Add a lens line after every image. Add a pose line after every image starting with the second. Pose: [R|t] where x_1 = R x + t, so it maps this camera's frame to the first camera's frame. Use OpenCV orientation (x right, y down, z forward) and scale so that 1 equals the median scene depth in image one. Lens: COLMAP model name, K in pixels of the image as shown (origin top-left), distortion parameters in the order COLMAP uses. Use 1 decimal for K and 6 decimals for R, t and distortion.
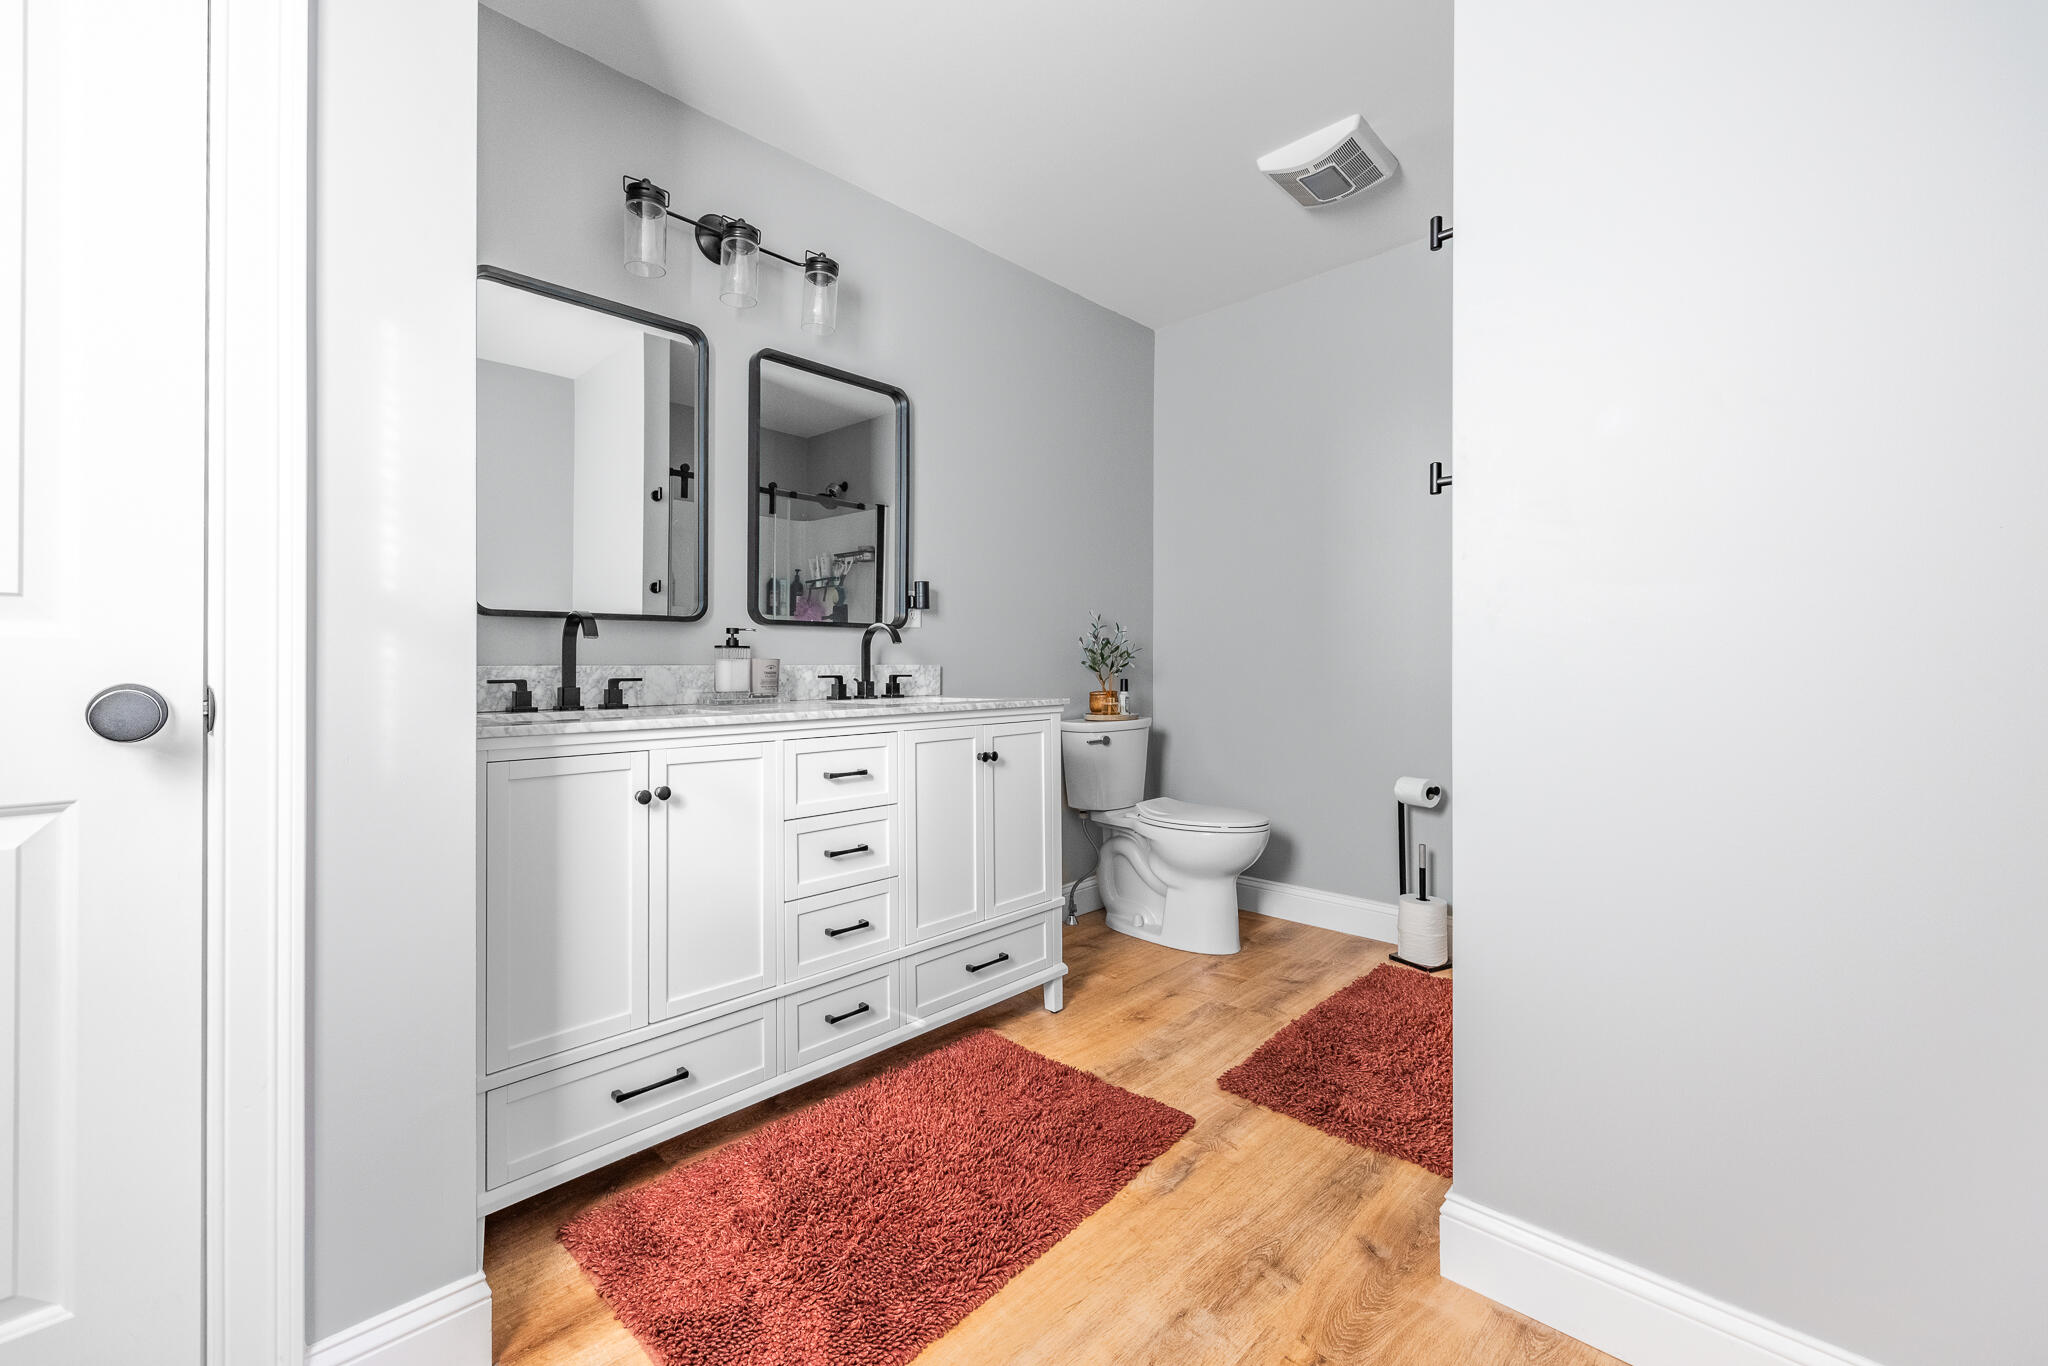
lens RADIAL K [[823.7, 0, 952.1], [0, 823.7, 668.3], [0, 0, 1]] dist [0.000420, 0.000032]
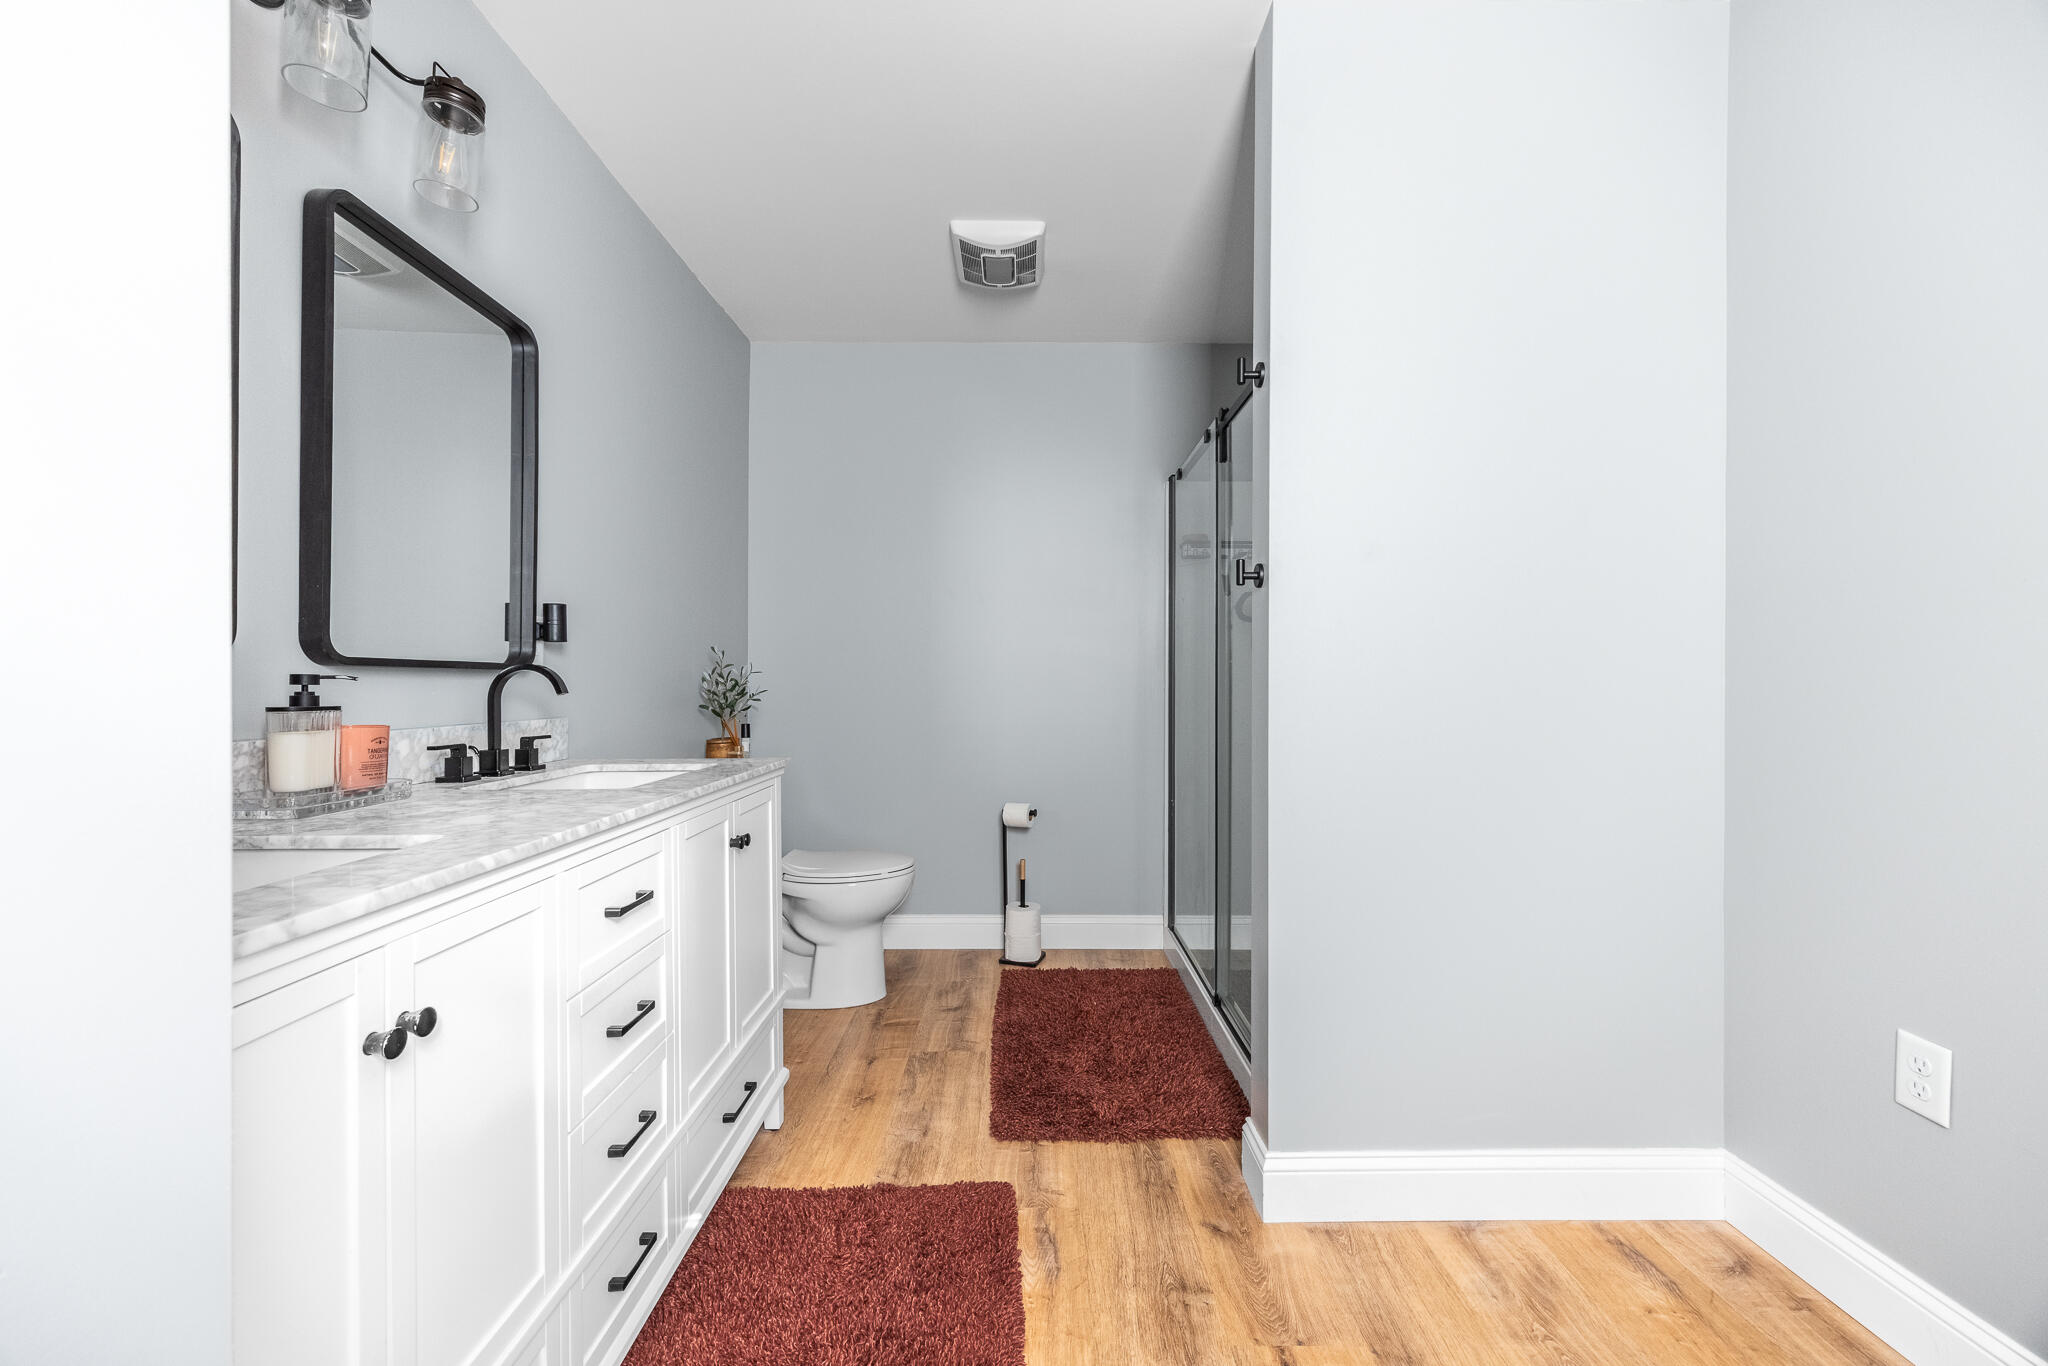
lens RADIAL K [[796.9, 0, 1027.6], [0, 796.9, 690.0], [0, 0, 1]] dist [0.000989, 0.000163]
pose [[0.686104, -0.002794, 0.727498, -0.305329], [0.001273, 0.999996, 0.002641, -0.037224], [-0.727503, -0.000886, 0.686104, 0.261692]]
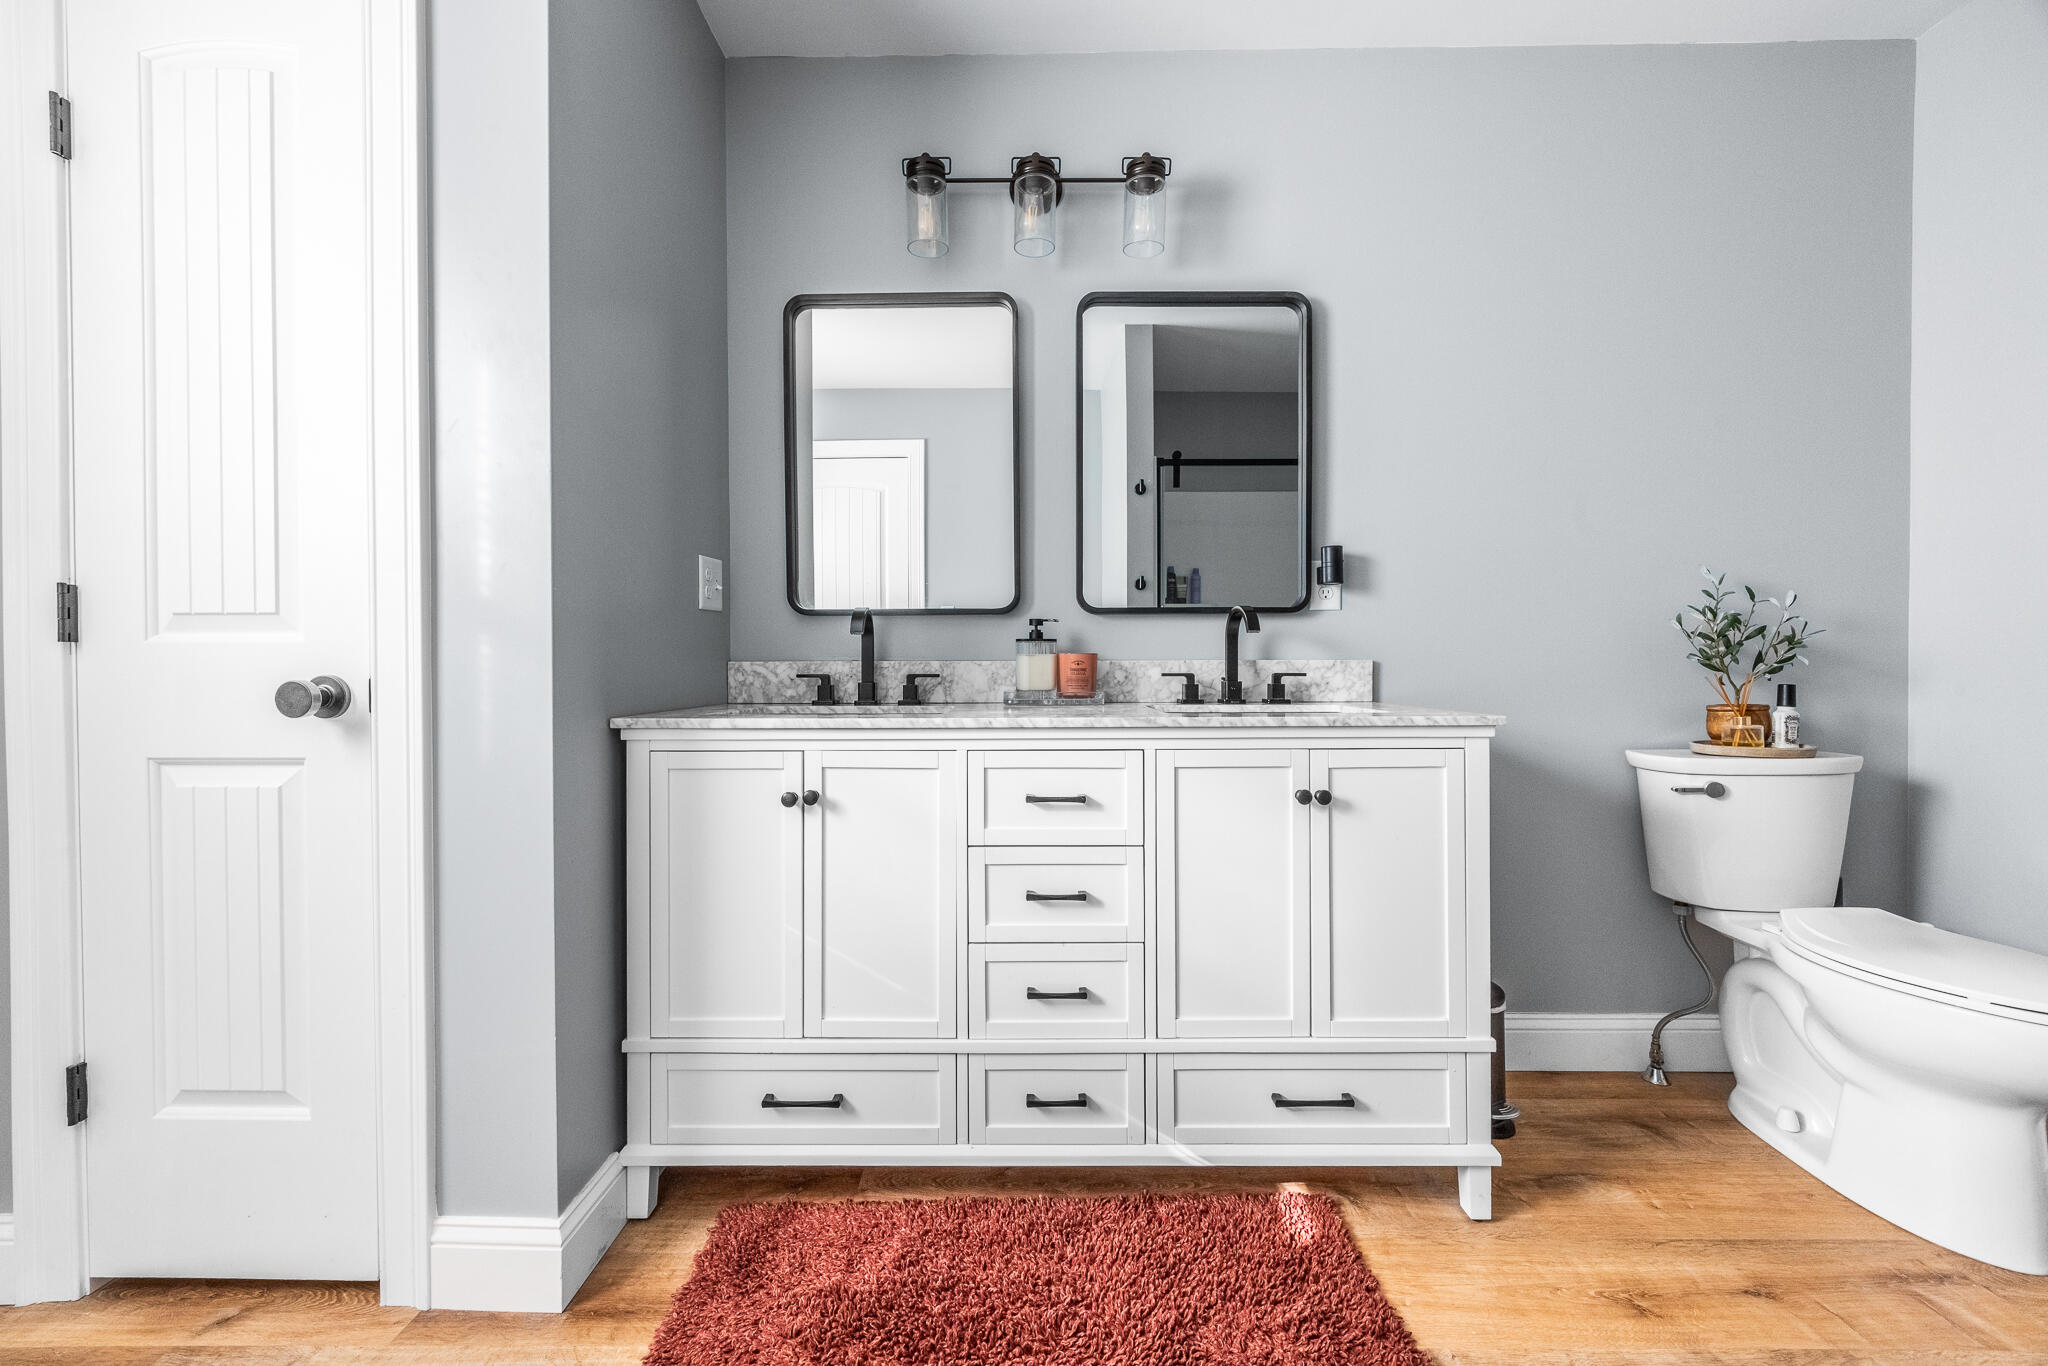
lens RADIAL K [[798.7, 0, 1029.1], [0, 798.7, 670.0], [0, 0, 1]] dist [0.000270, 0.000080]
pose [[0.719304, 0.007555, -0.694654, 0.311097], [-0.001691, 0.999957, 0.009125, -0.001651], [0.694693, -0.005389, 0.719286, 0.350142]]
